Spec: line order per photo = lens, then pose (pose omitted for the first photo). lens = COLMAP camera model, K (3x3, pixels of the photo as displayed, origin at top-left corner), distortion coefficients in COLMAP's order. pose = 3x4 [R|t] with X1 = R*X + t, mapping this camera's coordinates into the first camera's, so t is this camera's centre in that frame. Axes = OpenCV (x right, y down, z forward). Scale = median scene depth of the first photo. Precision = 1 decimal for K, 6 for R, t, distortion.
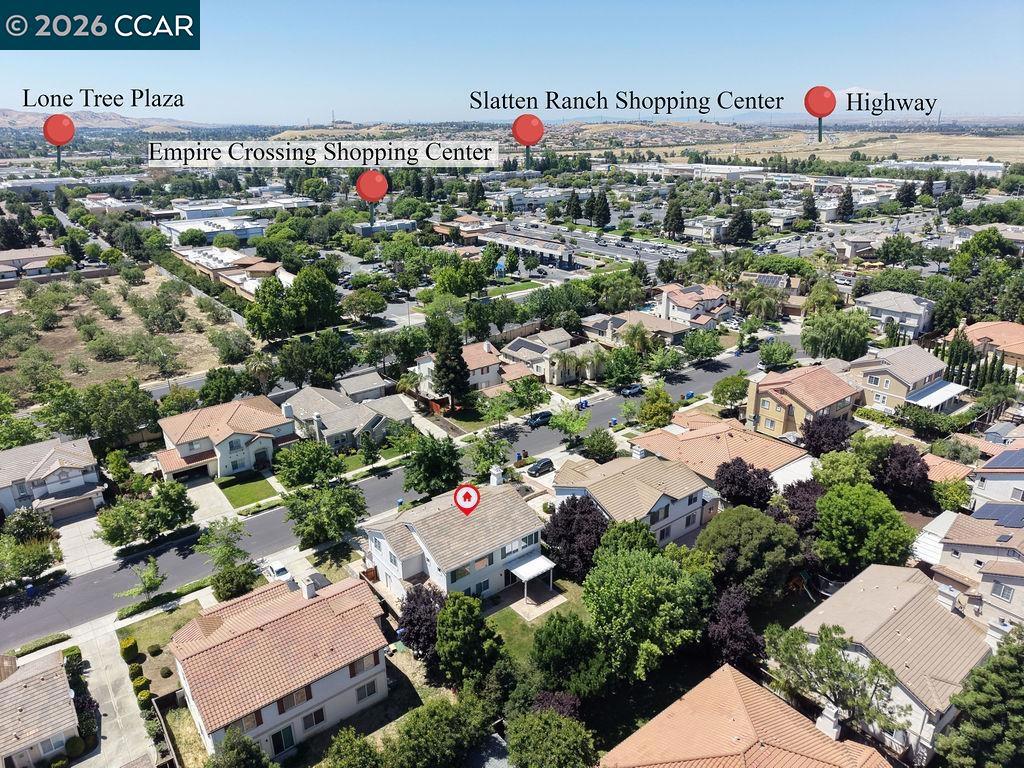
lens RADIAL K [[682.0, 0, 512.0], [0, 682.0, 384.0], [0, 0, 1]] dist [0.028292, -0.022441]
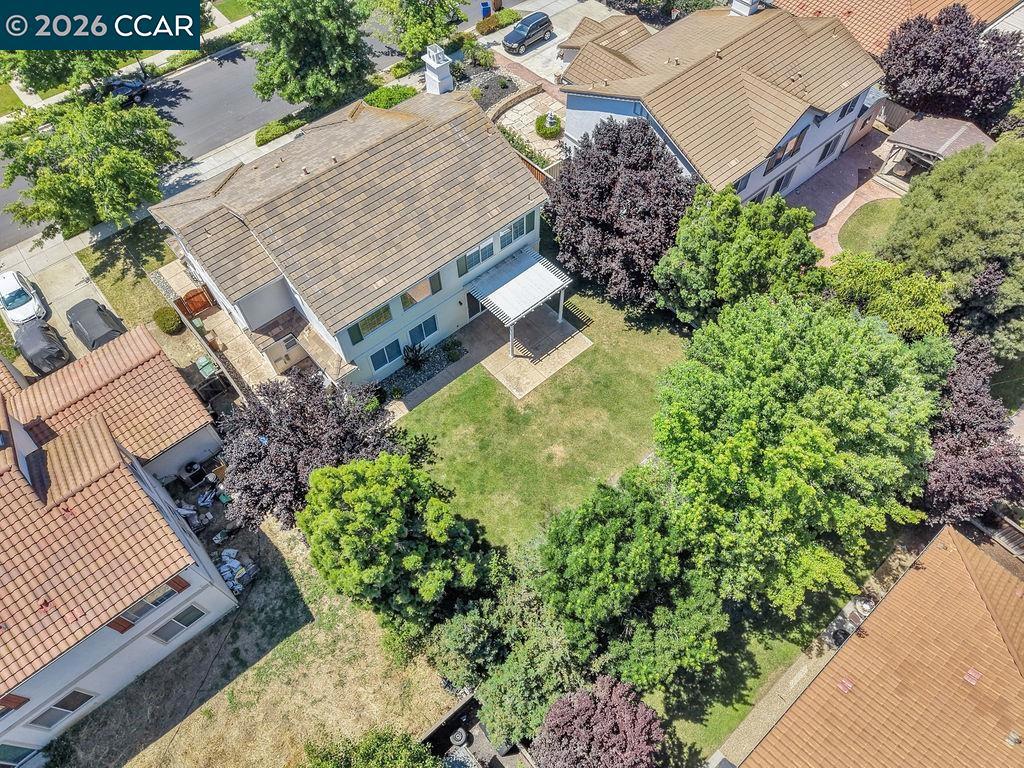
lens RADIAL K [[682.0, 0, 512.0], [0, 682.0, 384.0], [0, 0, 1]] dist [0.028292, -0.022441]
pose [[0.998679, -0.043518, 0.027310, 0.004841], [0.018877, 0.805179, 0.592732, 0.034692], [-0.047784, -0.591433, 0.804937, 0.528810]]
